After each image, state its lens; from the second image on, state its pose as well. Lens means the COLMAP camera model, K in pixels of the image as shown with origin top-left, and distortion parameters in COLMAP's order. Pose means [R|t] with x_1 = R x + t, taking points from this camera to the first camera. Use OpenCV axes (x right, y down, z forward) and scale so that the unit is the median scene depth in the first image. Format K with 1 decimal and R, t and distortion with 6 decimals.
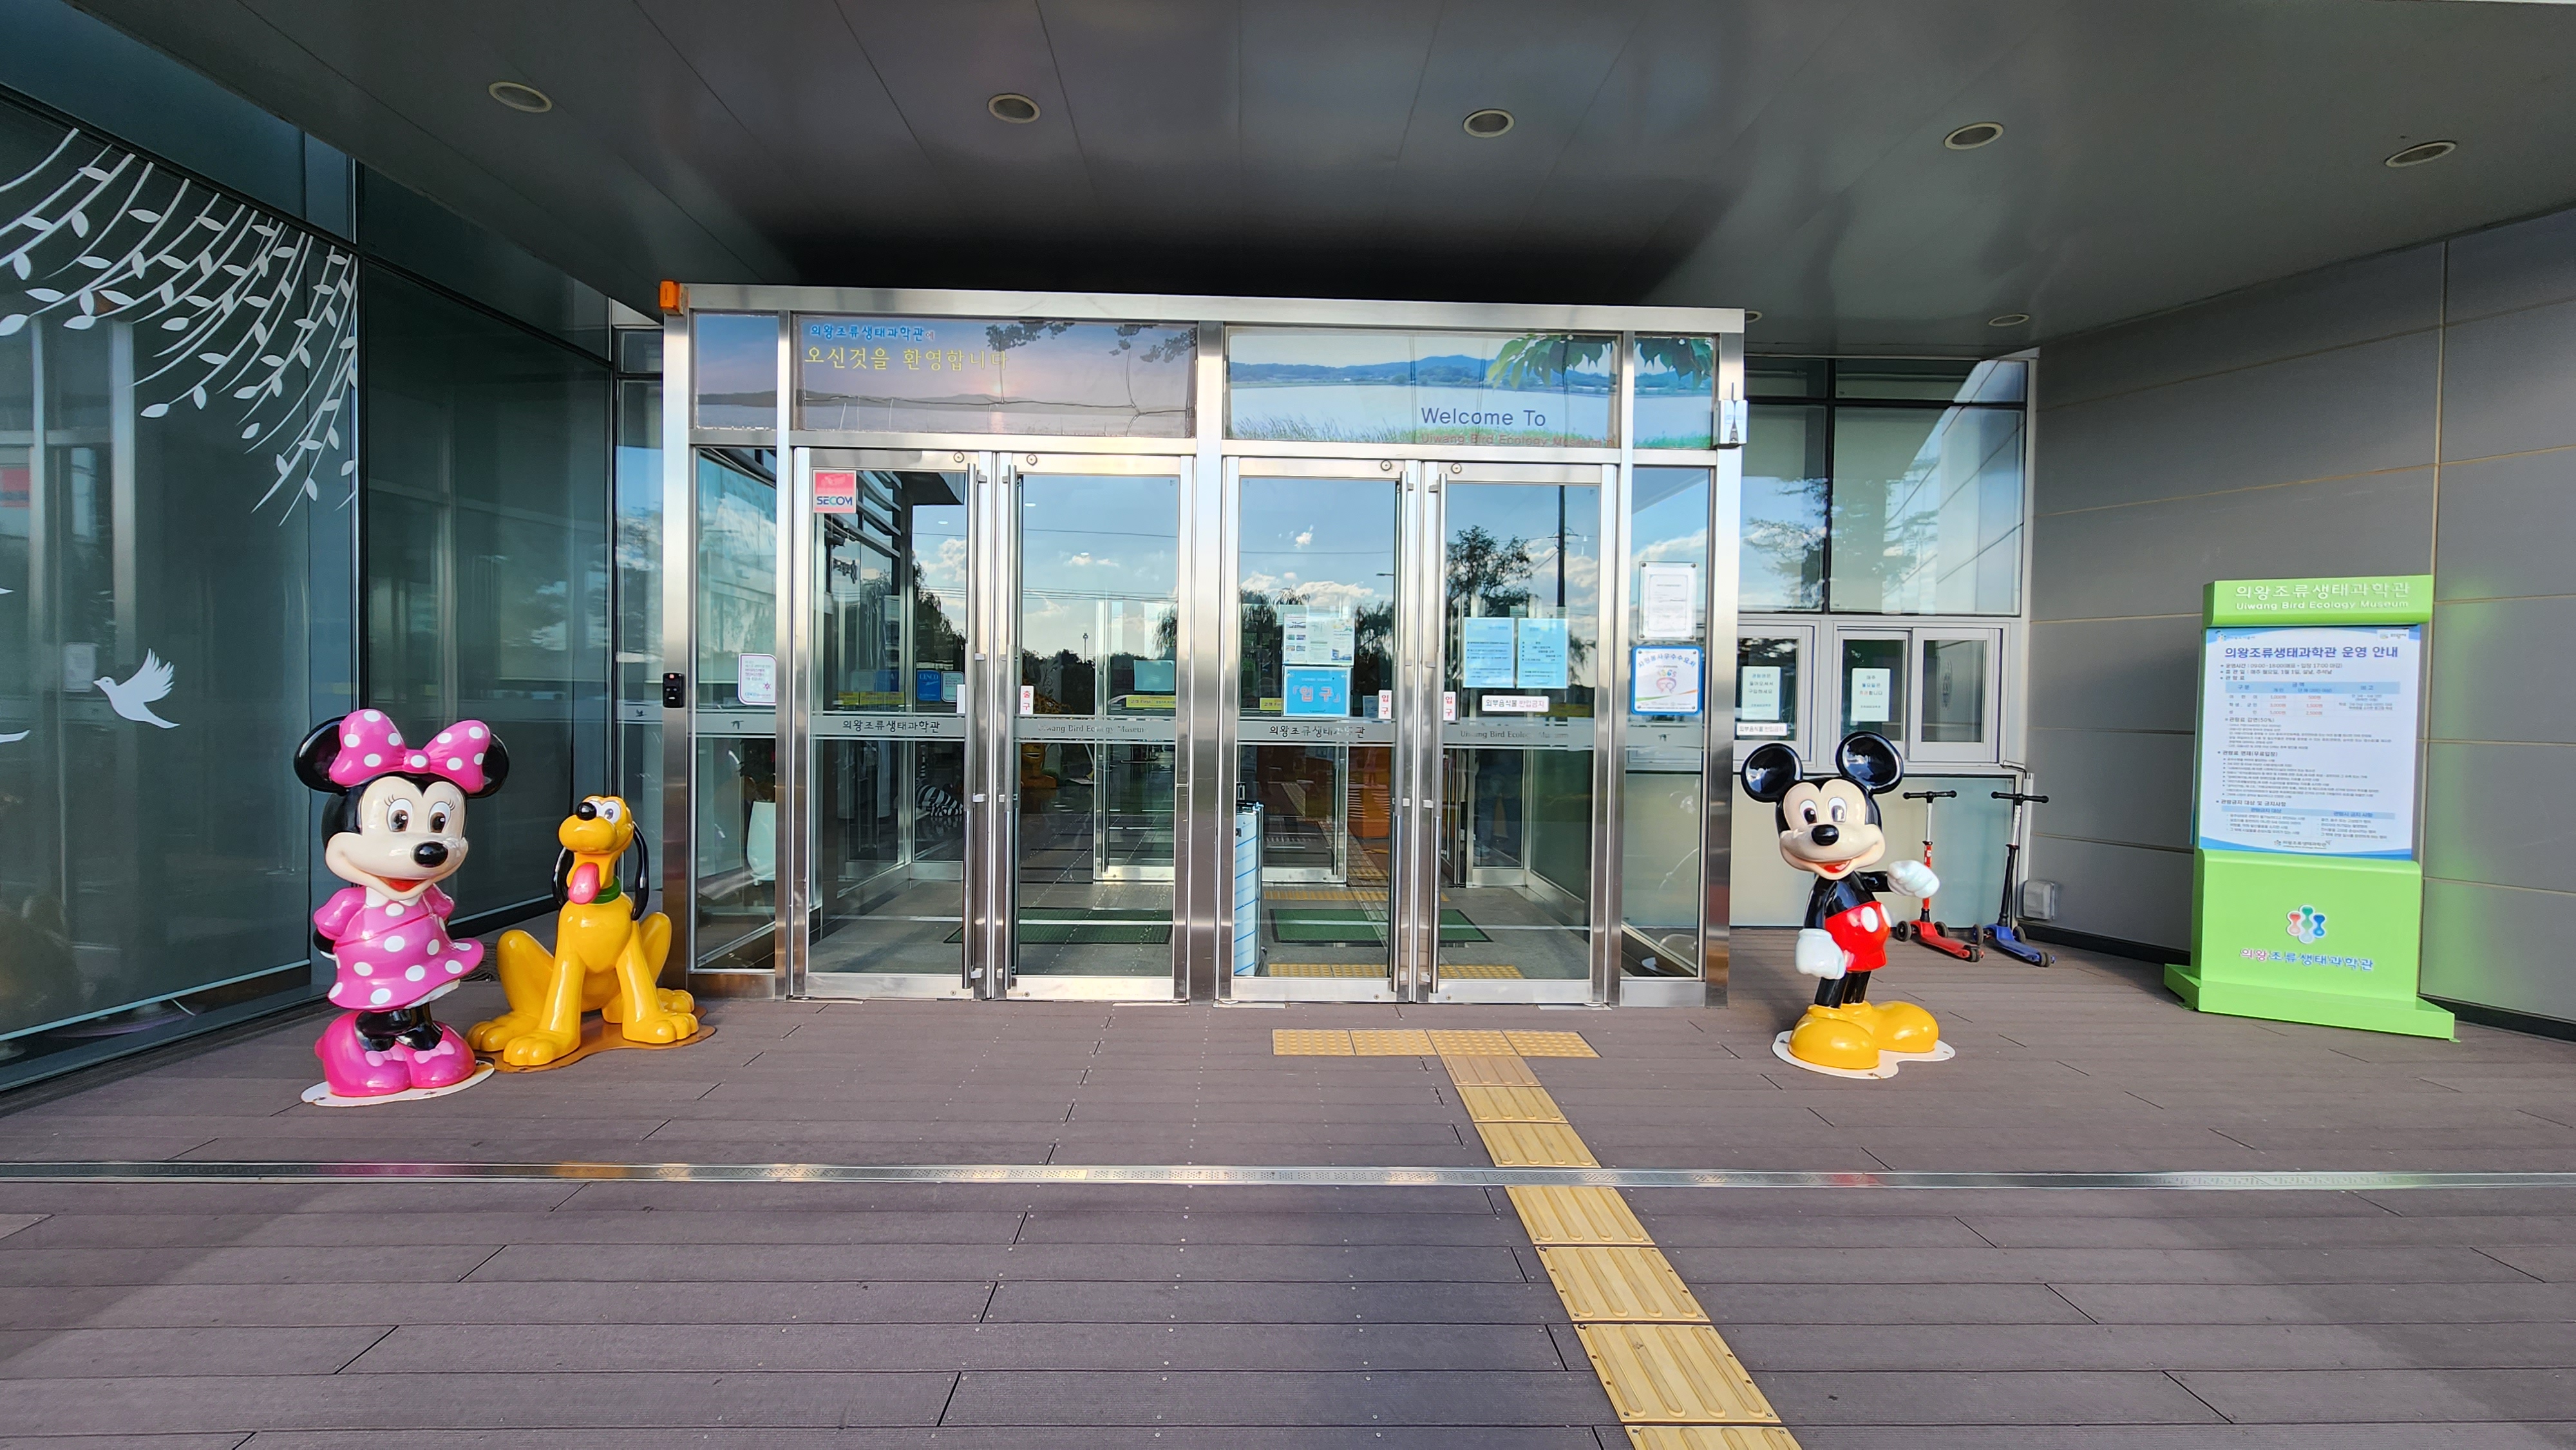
lens RADIAL K [[1063.7, 0, 1271.9], [0, 1063.7, 730.5], [0, 0, 1]] dist [0.000863, -0.000068]
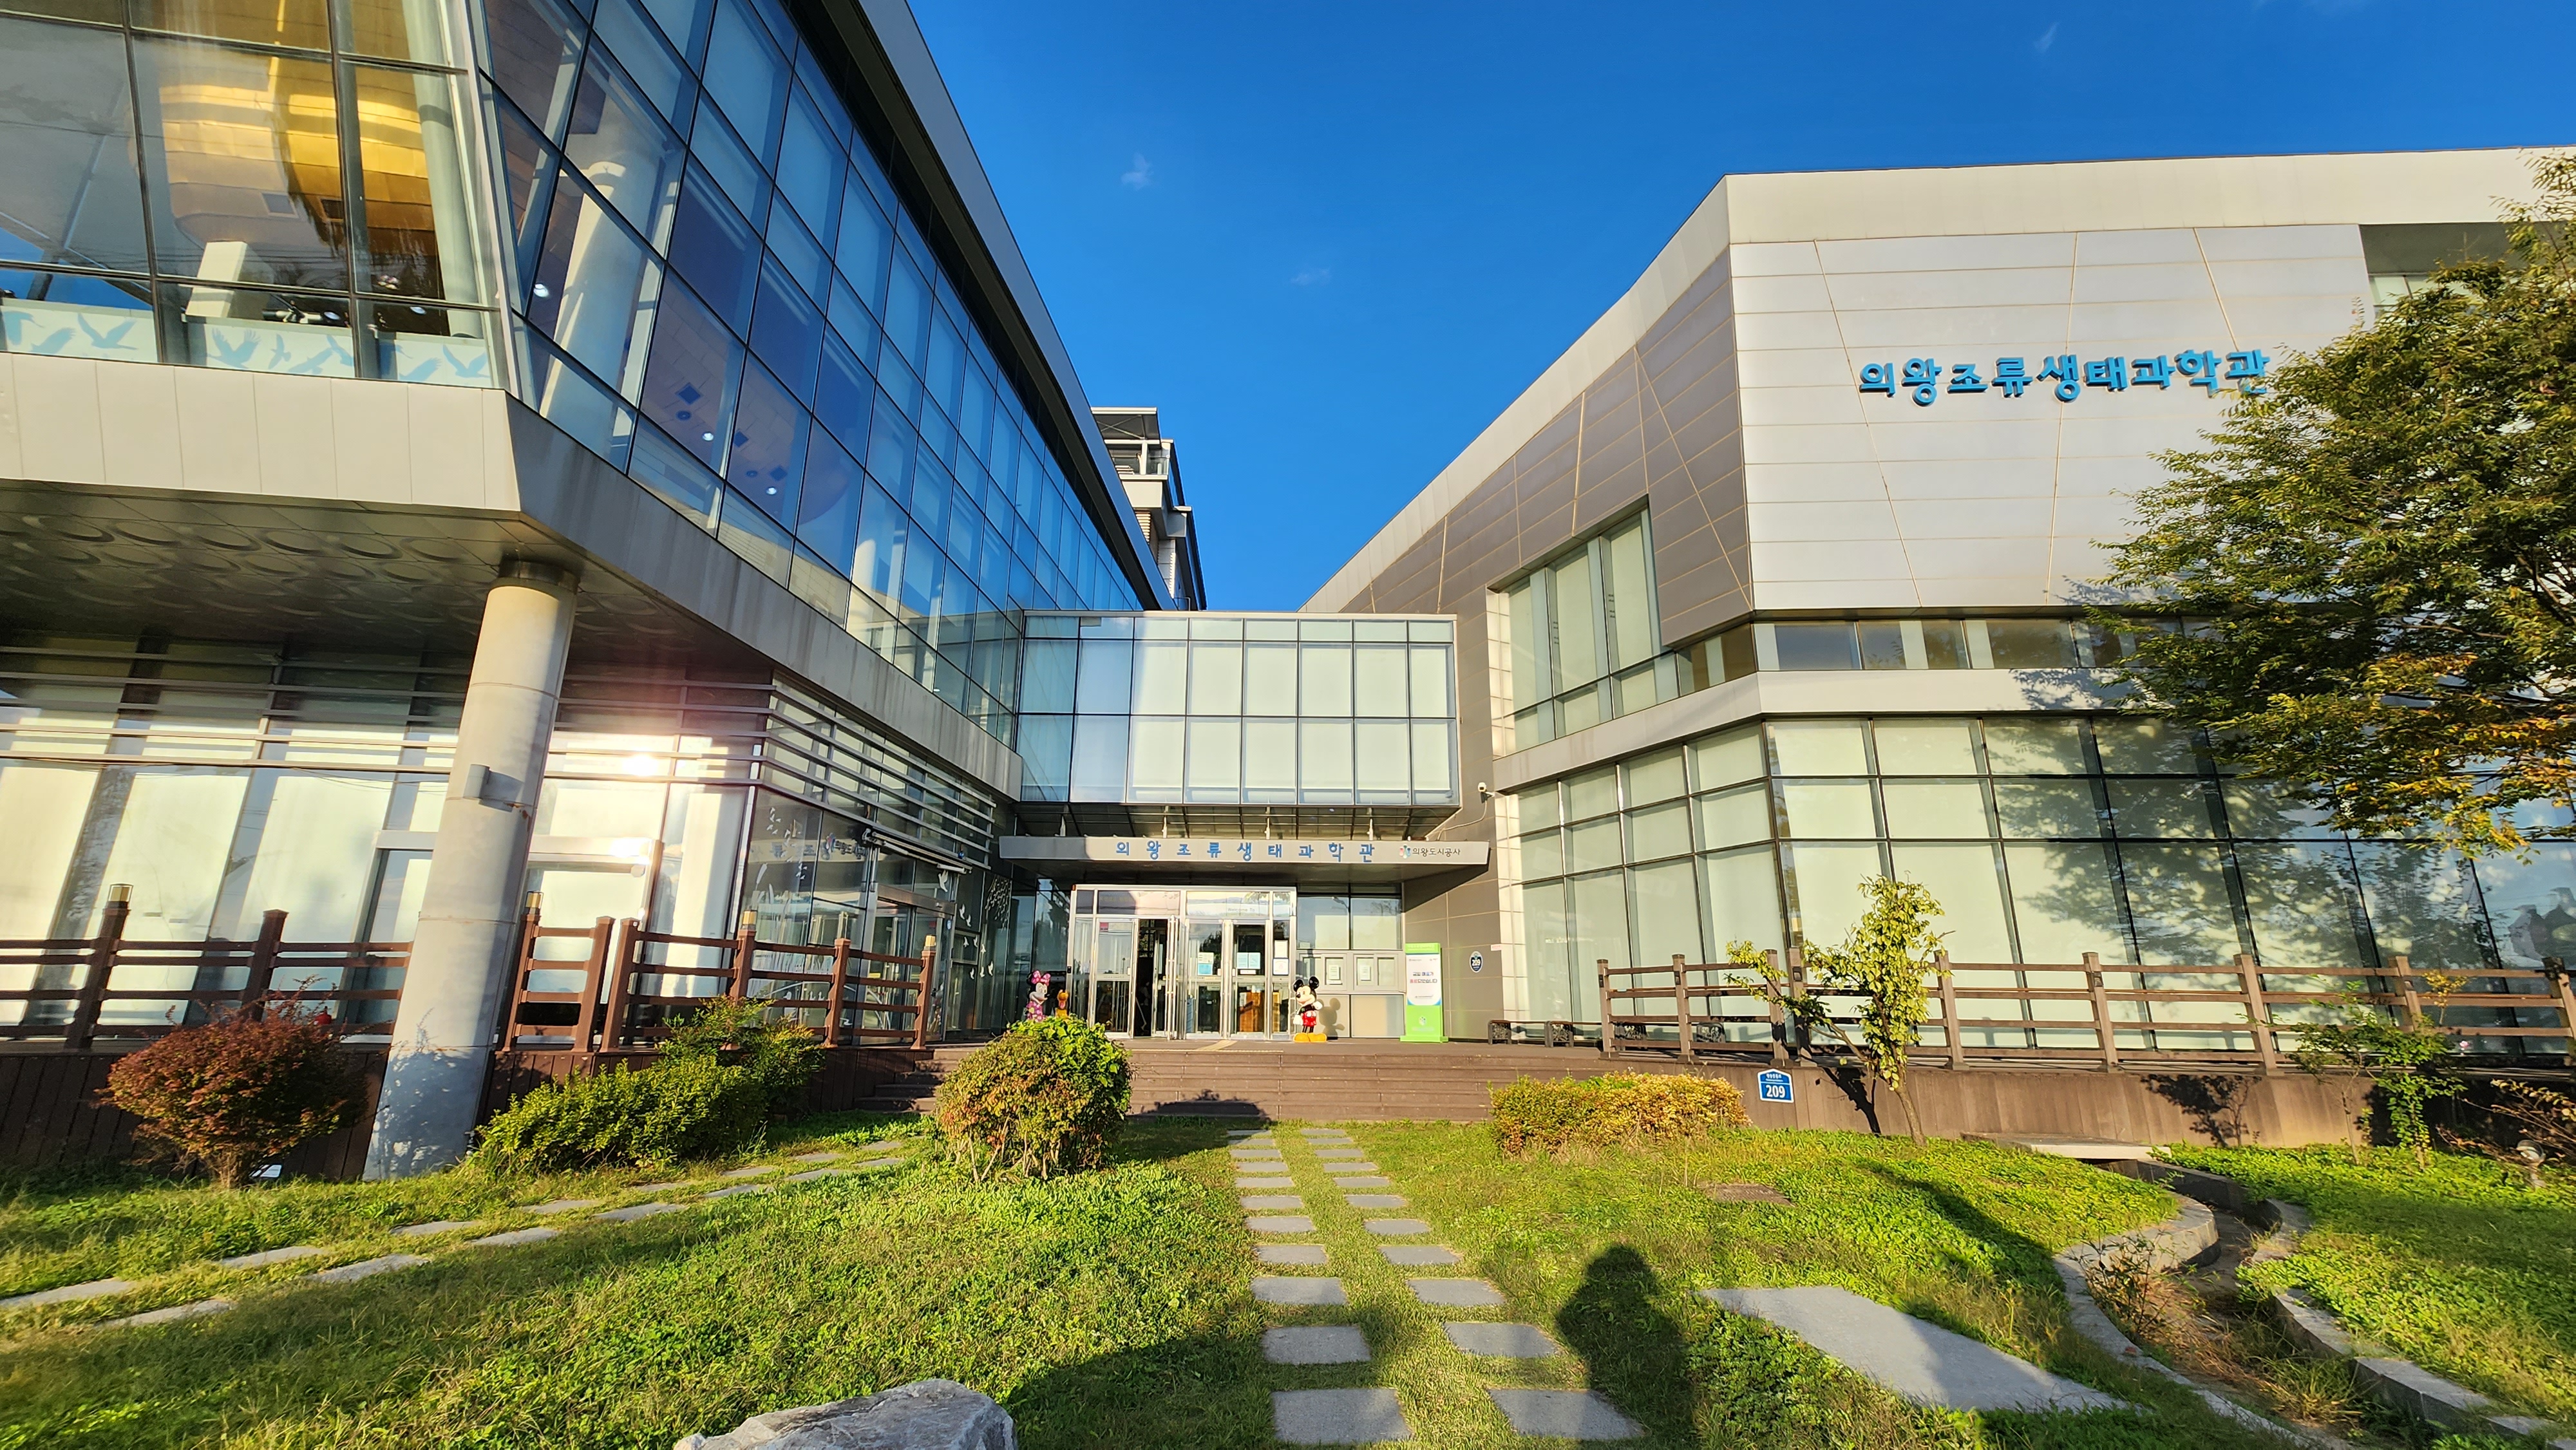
lens RADIAL K [[1053.4, 0, 1258.9], [0, 1053.4, 740.5], [0, 0, 1]] dist [0.000695, 0.000080]
pose [[0.995196, -0.020046, -0.095831, 0.757686], [-0.005430, 0.966007, -0.258461, 0.195907], [0.097754, 0.257739, 0.961257, -3.789749]]
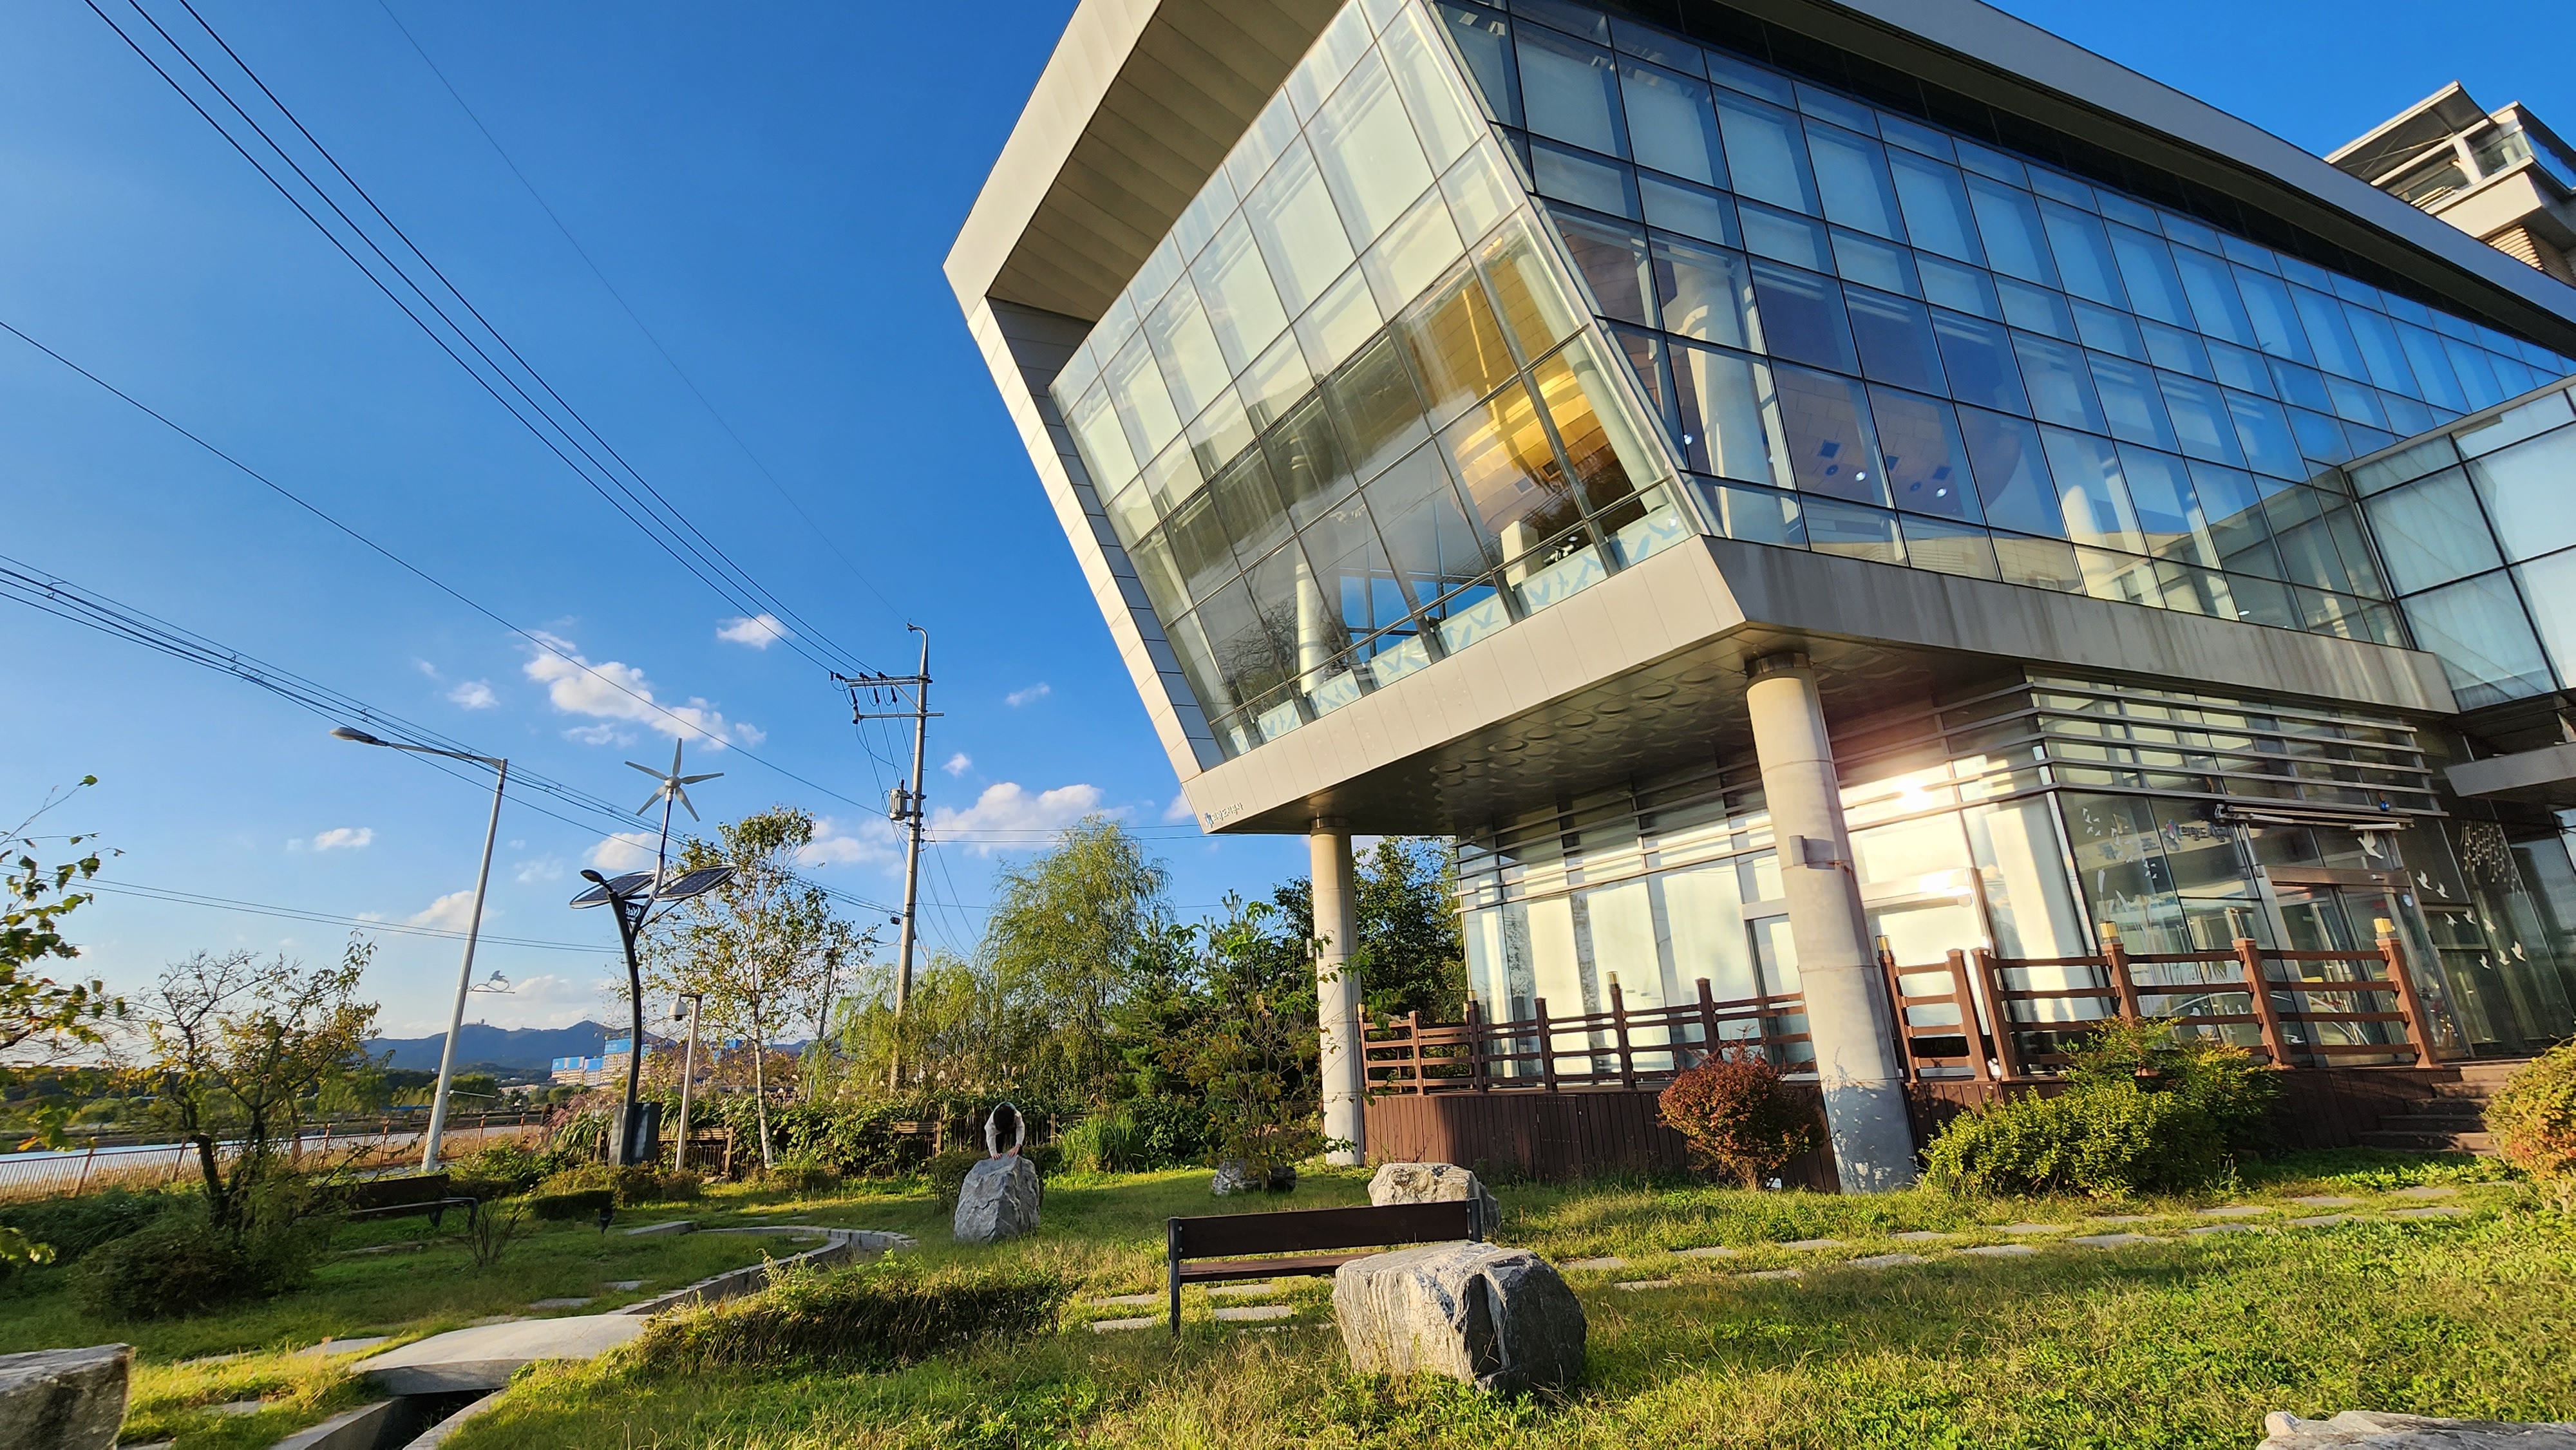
lens RADIAL K [[1063.7, 0, 1271.9], [0, 1063.7, 730.5], [0, 0, 1]] dist [0.000863, -0.000068]
pose [[0.356883, -0.309595, -0.881354, 0.827168], [0.039277, 0.947622, -0.316969, 0.211825], [0.933323, 0.078504, 0.350350, -3.928268]]
